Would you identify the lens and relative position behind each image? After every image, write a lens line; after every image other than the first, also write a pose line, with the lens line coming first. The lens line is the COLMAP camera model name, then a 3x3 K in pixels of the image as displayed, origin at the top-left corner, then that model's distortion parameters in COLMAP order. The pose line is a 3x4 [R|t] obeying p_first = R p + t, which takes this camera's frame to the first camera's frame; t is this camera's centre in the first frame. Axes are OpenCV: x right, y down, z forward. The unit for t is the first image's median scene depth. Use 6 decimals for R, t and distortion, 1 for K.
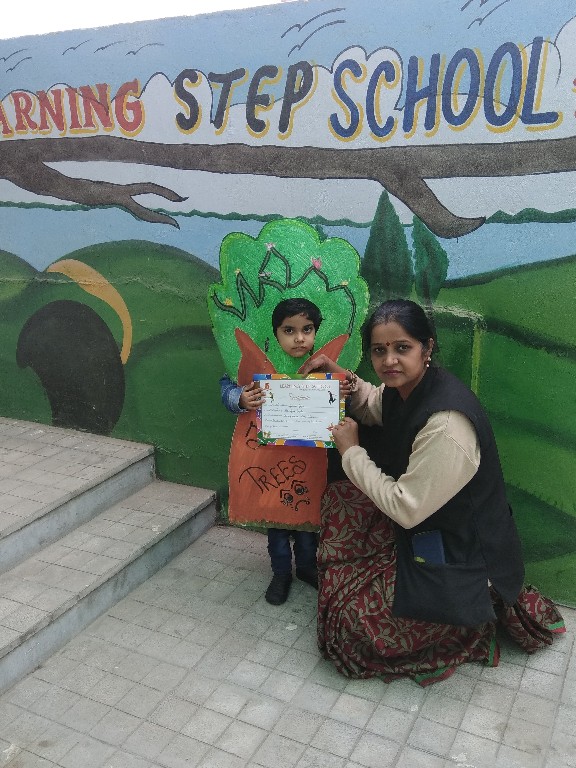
lens RADIAL K [[462.9, 0, 288.0], [0, 462.9, 384.0], [0, 0, 1]] dist [0.002861, -0.018350]
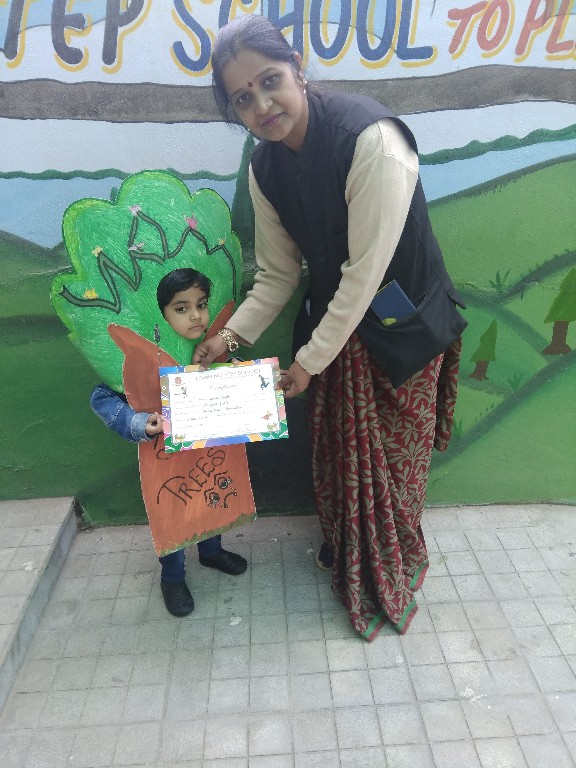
lens RADIAL K [[462.9, 0, 288.0], [0, 462.9, 384.0], [0, 0, 1]] dist [0.002861, -0.018350]
pose [[0.914247, -0.207764, 0.347831, -0.140603], [0.175071, 0.976805, 0.123300, -0.050468], [-0.365380, -0.051832, 0.929414, 0.126926]]
